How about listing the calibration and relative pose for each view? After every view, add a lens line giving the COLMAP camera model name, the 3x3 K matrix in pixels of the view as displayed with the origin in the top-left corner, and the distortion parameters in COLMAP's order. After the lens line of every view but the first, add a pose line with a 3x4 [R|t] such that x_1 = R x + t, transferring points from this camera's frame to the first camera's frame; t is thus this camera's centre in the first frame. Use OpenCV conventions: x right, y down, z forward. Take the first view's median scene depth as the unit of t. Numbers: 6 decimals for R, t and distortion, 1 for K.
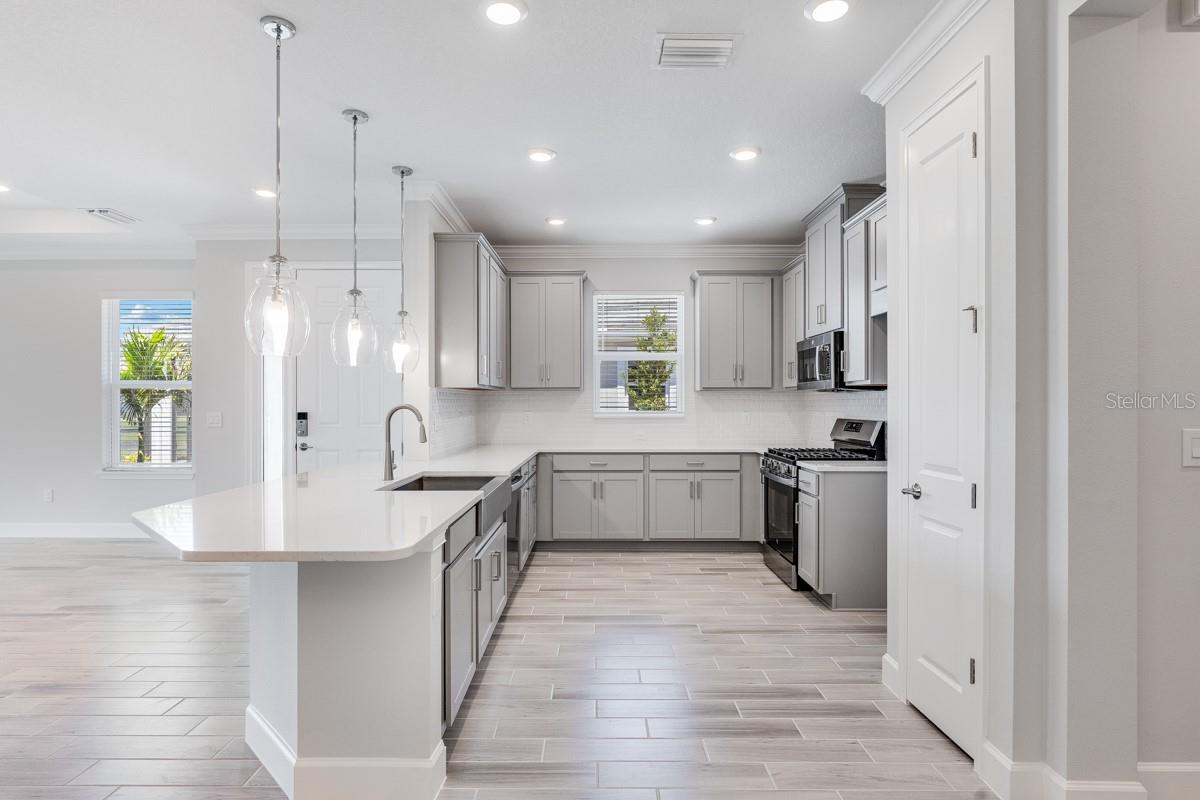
lens RADIAL K [[606.3, 0, 588.3], [0, 606.3, 403.6], [0, 0, 1]] dist [0.003114, 0.000735]
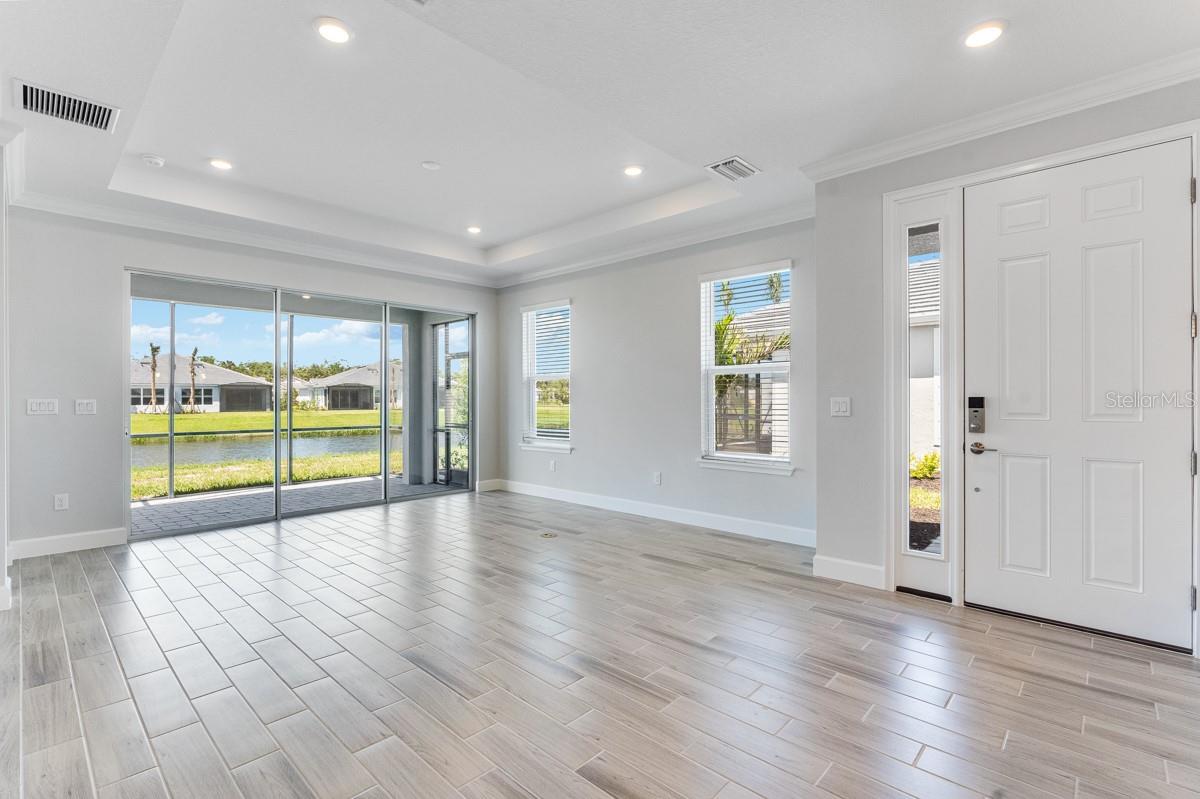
lens RADIAL K [[549.6, 0, 604.0], [0, 549.6, 399.1], [0, 0, 1]] dist [-0.002831, 0.000940]
pose [[0.739163, 0.000205, -0.673527, -0.366355], [-0.000347, 1.000000, -0.000077, 0.017026], [0.673527, 0.000290, 0.739163, 0.276656]]
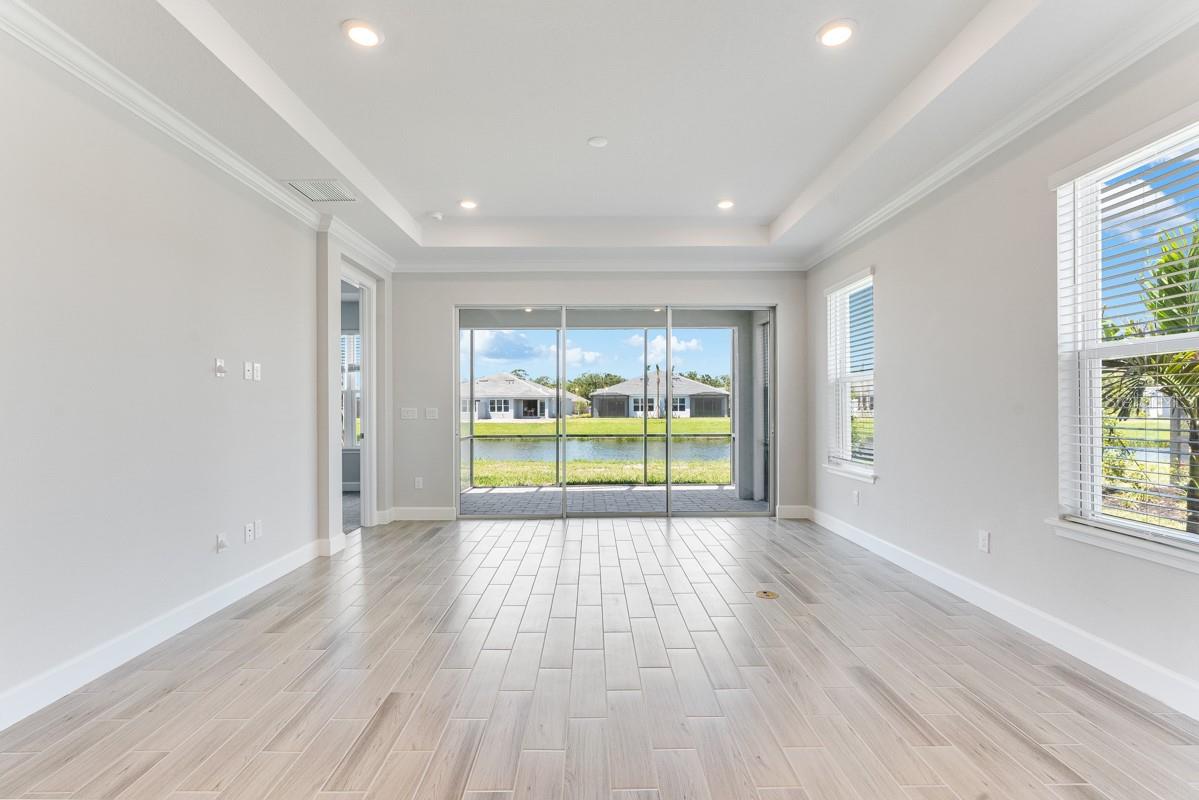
lens RADIAL K [[549.1, 0, 597.1], [0, 549.1, 403.7], [0, 0, 1]] dist [-0.002831, 0.000940]
pose [[0.022085, -0.005462, -0.999741, -0.389878], [0.002841, 0.999981, -0.005401, 0.015271], [0.999752, -0.002721, 0.022100, 0.680445]]
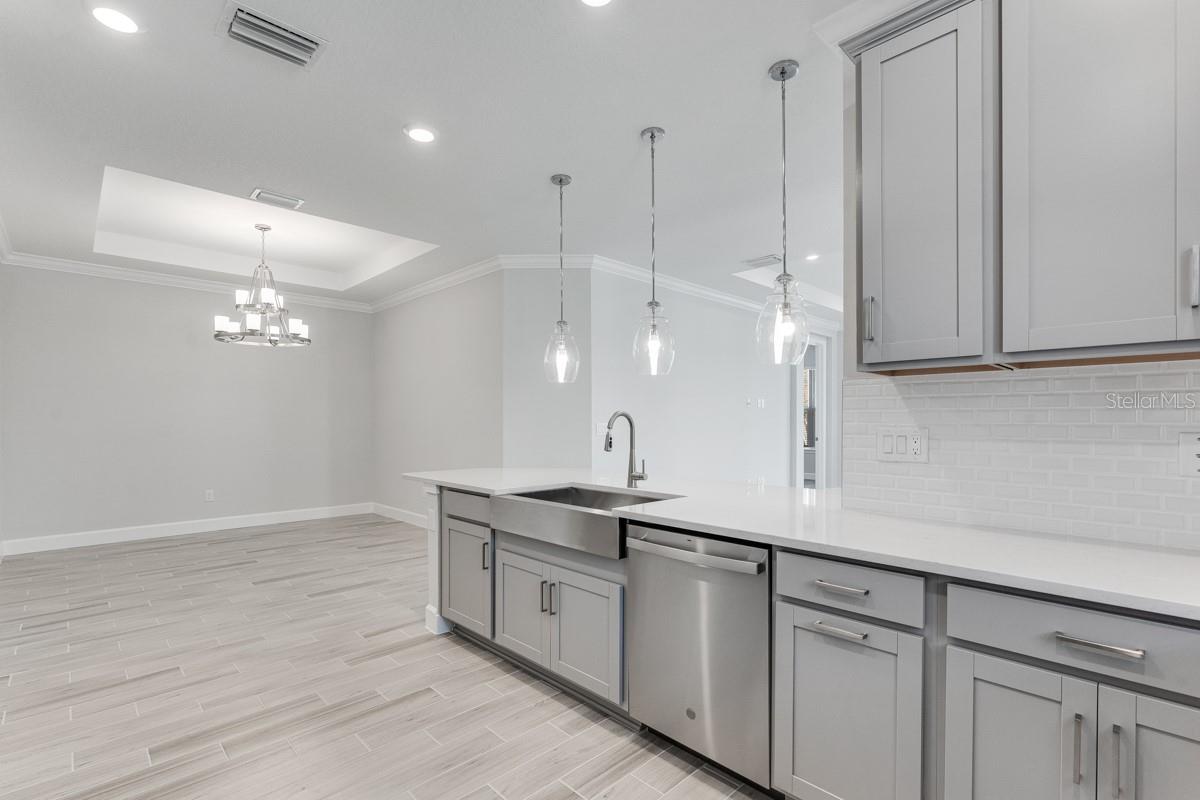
lens RADIAL K [[549.6, 0, 610.6], [0, 549.6, 422.7], [0, 0, 1]] dist [-0.002831, 0.000940]
pose [[-0.694387, 0.007244, -0.719566, 0.208640], [0.000270, 0.999952, 0.009806, 0.006230], [0.719602, 0.006615, -0.694355, 0.972307]]
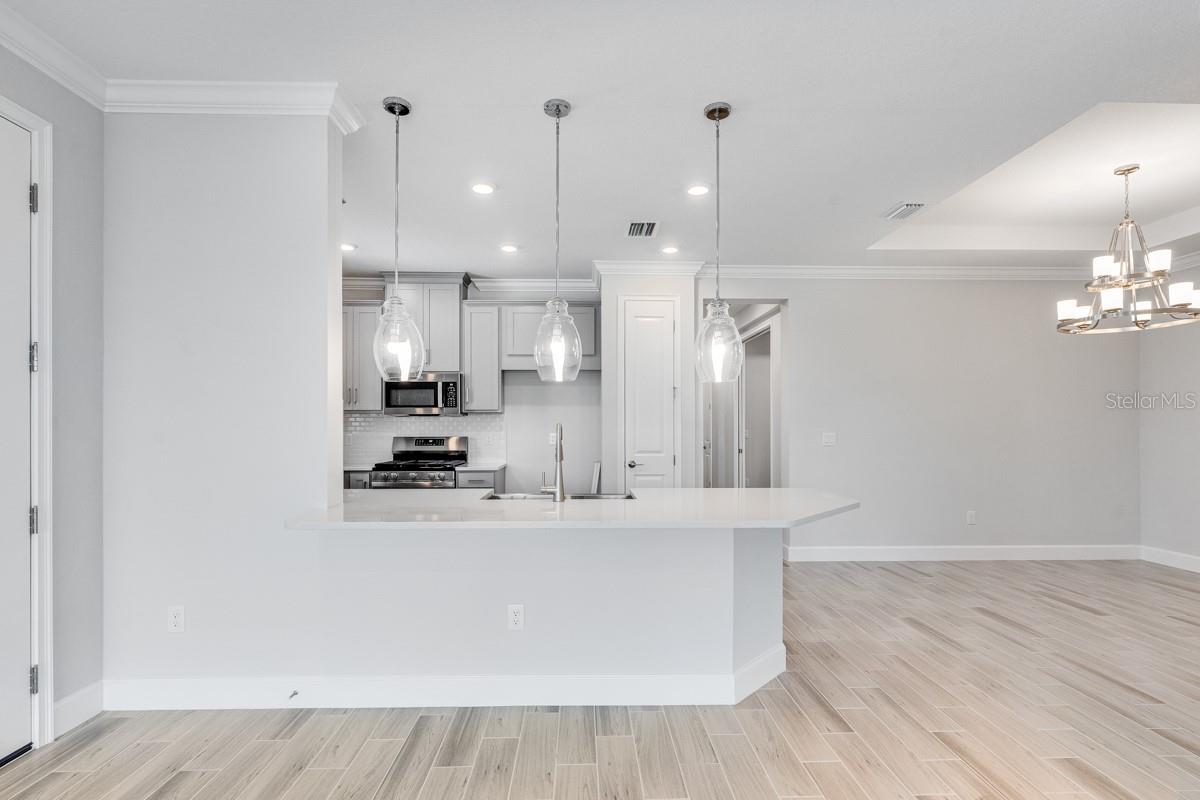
lens RADIAL K [[582.9, 0, 588.6], [0, 582.9, 427.9], [0, 0, 1]] dist [-0.012013, 0.000953]
pose [[-0.033326, -0.002763, 0.999441, -0.763918], [0.001150, 0.999995, 0.002803, 0.002918], [-0.999444, 0.001242, -0.033323, 0.596341]]
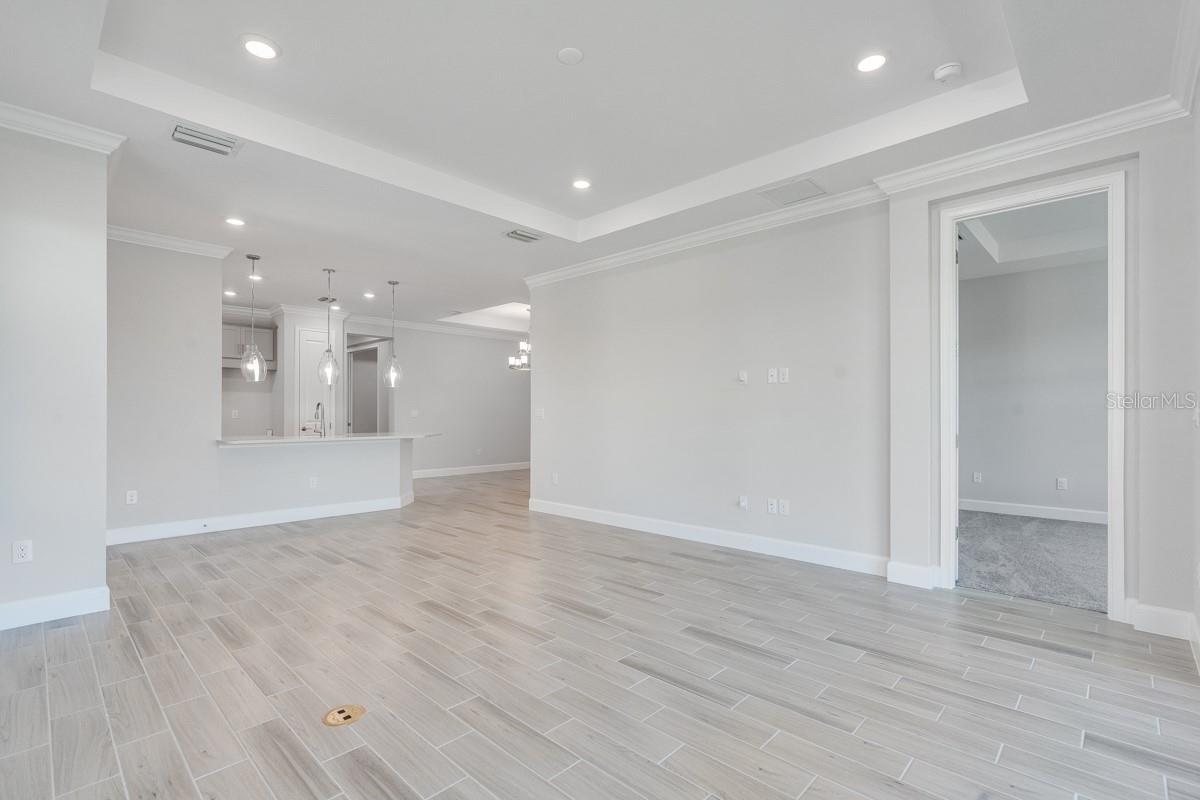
lens RADIAL K [[556.1, 0, 599.5], [0, 556.1, 408.9], [0, 0, 1]] dist [-0.001291, 0.000076]
pose [[-0.726689, 0.007314, 0.686927, -1.486471], [0.001679, 0.999959, -0.008872, 0.027704], [-0.686964, -0.005294, -0.726672, 1.074752]]
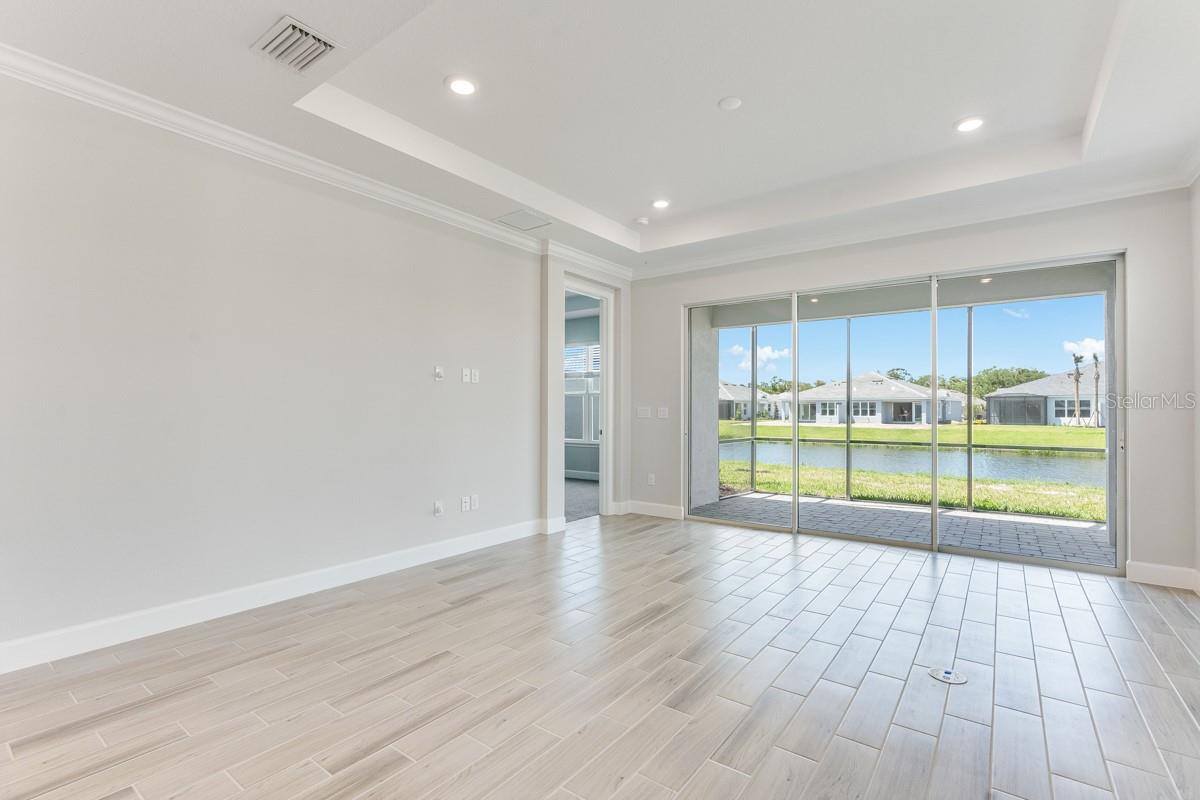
lens RADIAL K [[549.6, 0, 599.6], [0, 549.6, 403.9], [0, 0, 1]] dist [-0.002831, 0.000940]
pose [[-0.584691, -0.010802, -0.811184, -0.506099], [-0.004125, 0.999938, -0.010342, 0.021981], [0.811245, -0.002701, -0.584700, 0.938512]]
